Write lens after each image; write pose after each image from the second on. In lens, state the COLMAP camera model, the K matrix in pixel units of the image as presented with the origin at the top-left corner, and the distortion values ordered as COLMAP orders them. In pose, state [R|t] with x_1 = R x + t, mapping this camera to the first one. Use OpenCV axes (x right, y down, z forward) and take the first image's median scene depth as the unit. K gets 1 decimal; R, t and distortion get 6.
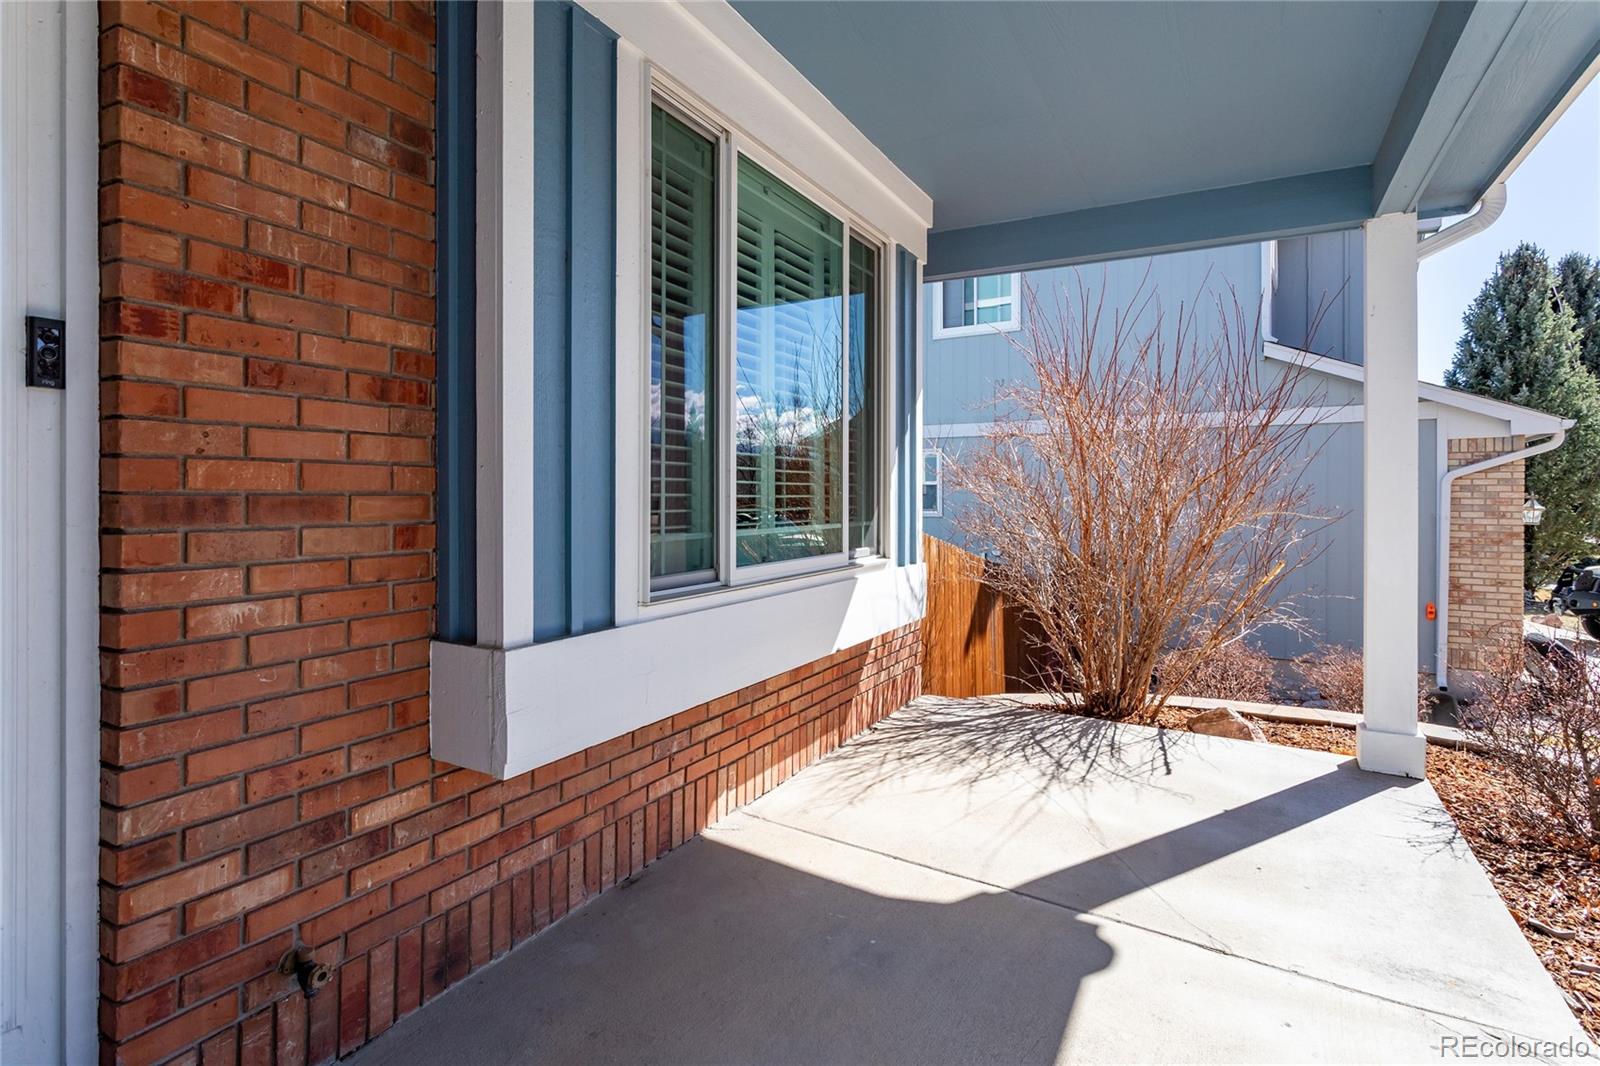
lens RADIAL K [[791.8, 0, 775.7], [0, 791.8, 496.7], [0, 0, 1]] dist [0.002330, 0.001671]
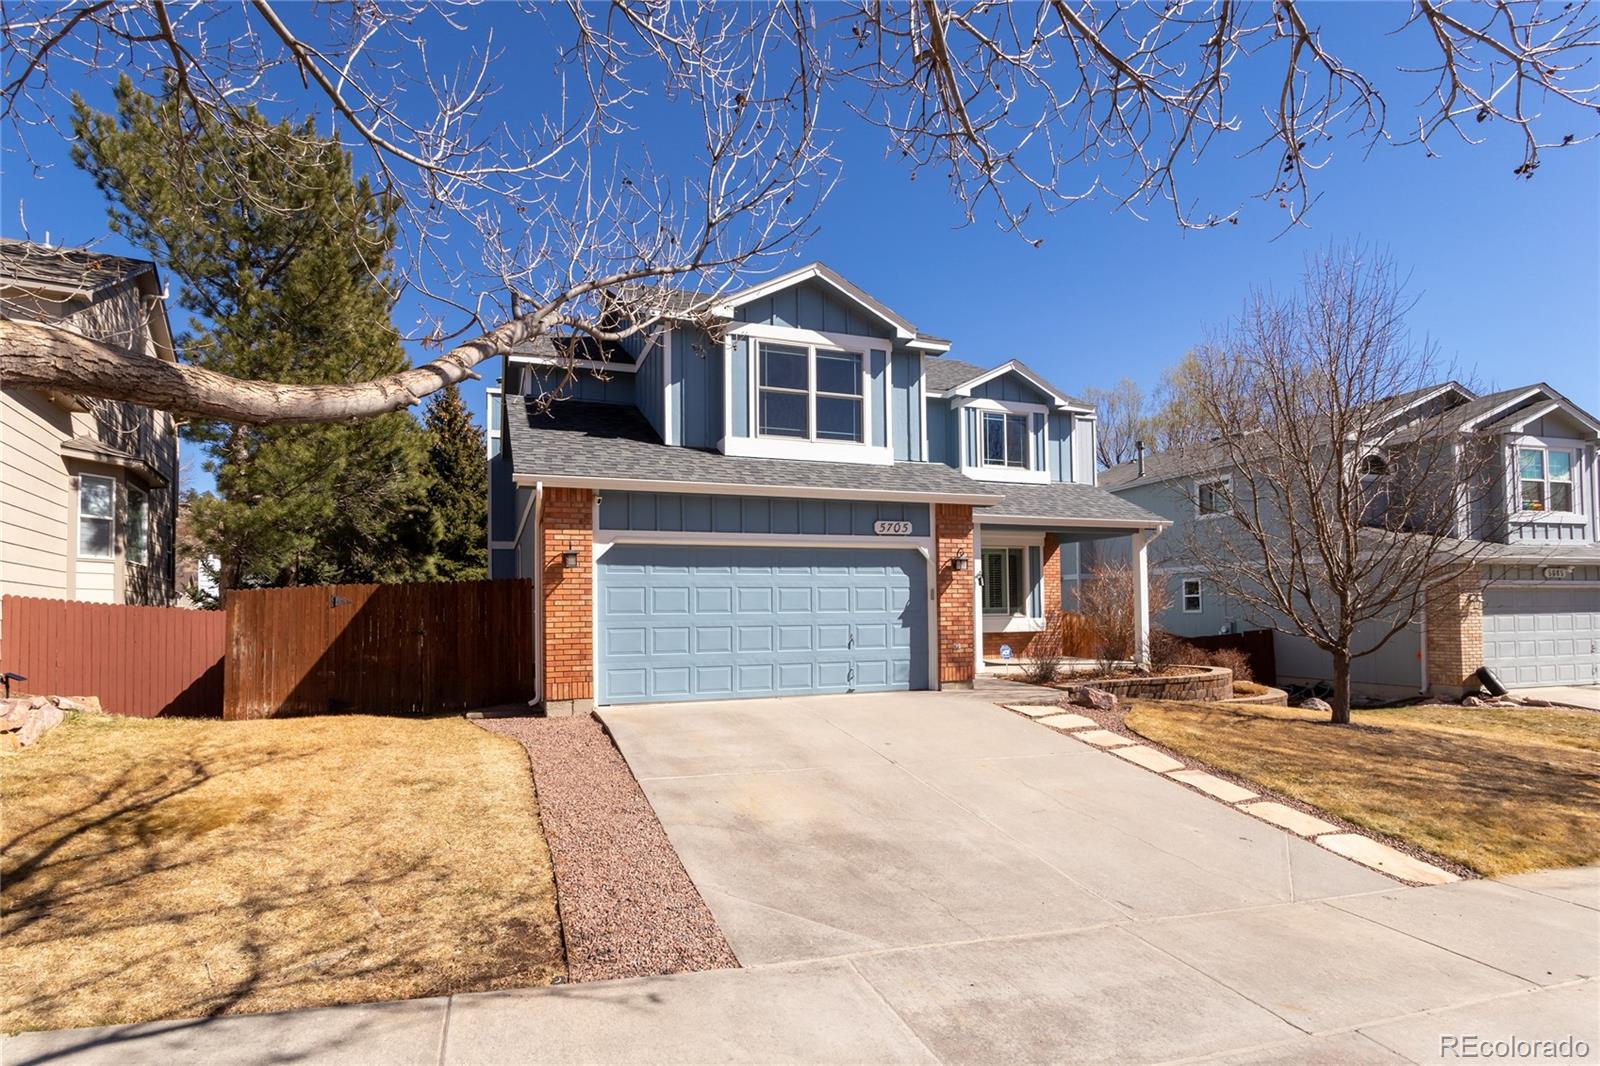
lens RADIAL K [[791.8, 0, 768.5], [0, 791.8, 589.6], [0, 0, 1]] dist [0.002330, 0.001671]
pose [[0.759718, -0.029218, -0.649596, 2.251464], [0.012231, 0.999455, -0.030649, 0.055842], [0.650138, 0.015339, 0.759662, -3.904536]]
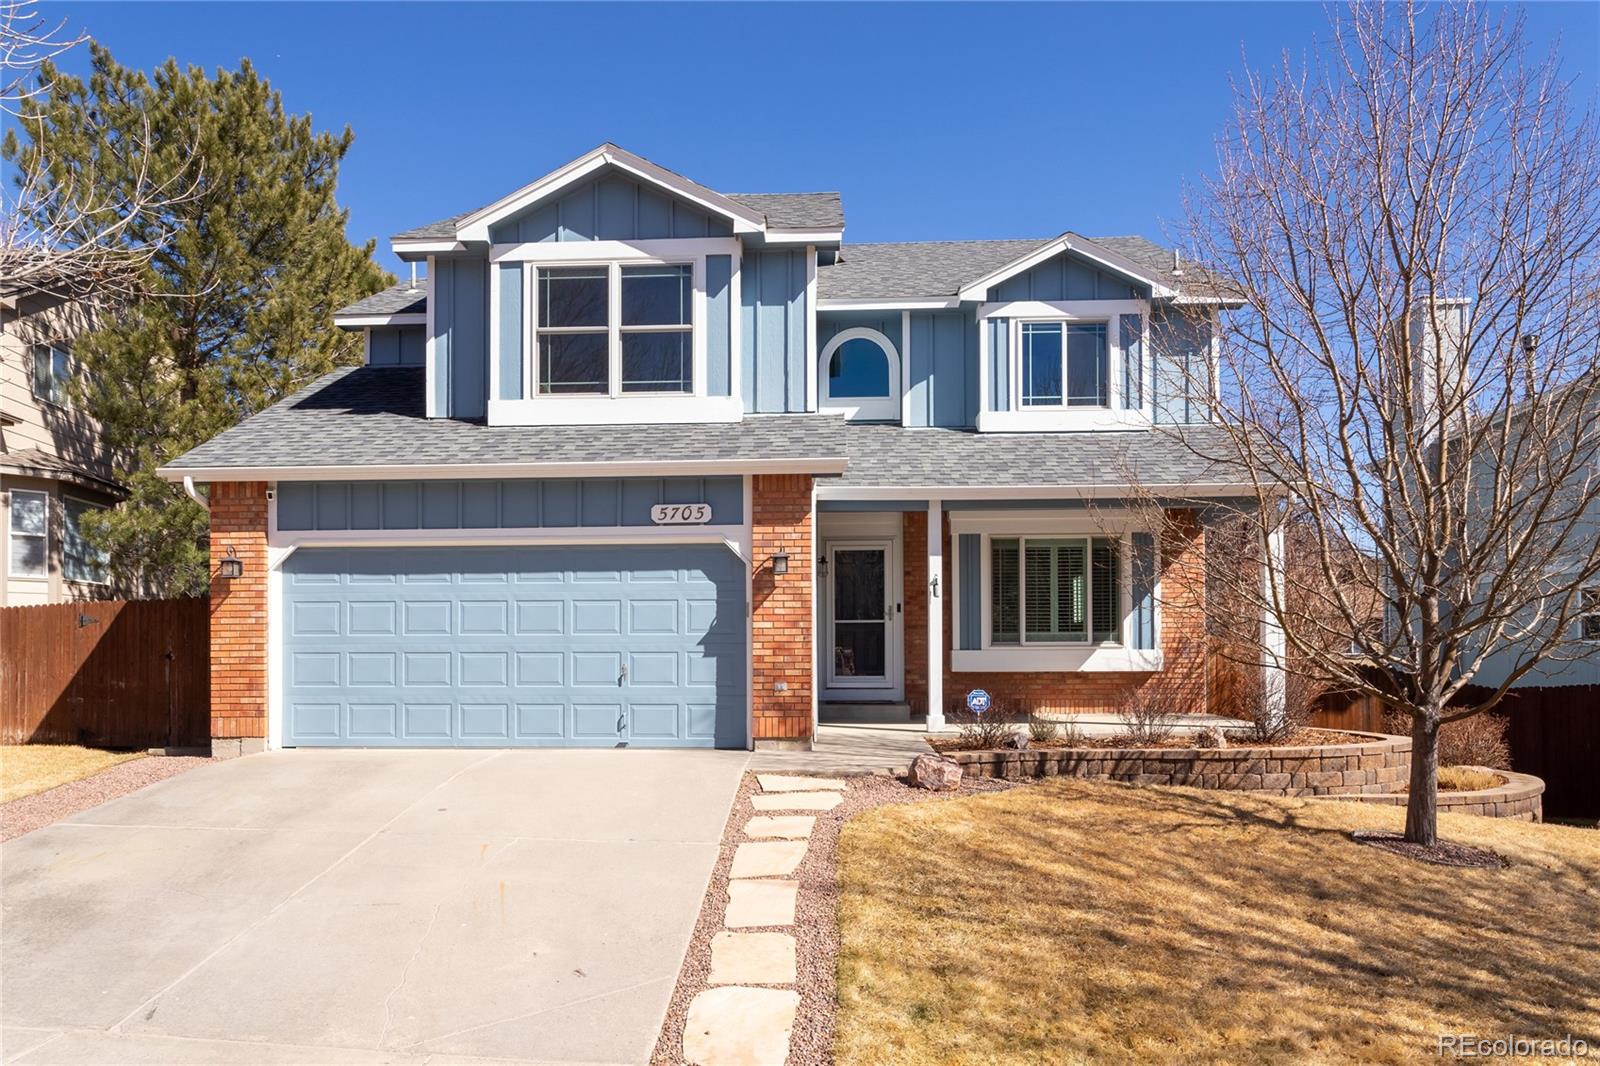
lens RADIAL K [[1132.8, 0, 754.8], [0, 1132.8, 639.6], [0, 0, 1]] dist [0.010190, -0.004412]
pose [[0.437323, -0.010334, -0.899245, 3.628904], [0.003318, 0.999946, -0.009877, 0.103868], [0.899298, 0.001336, 0.437334, -2.213734]]
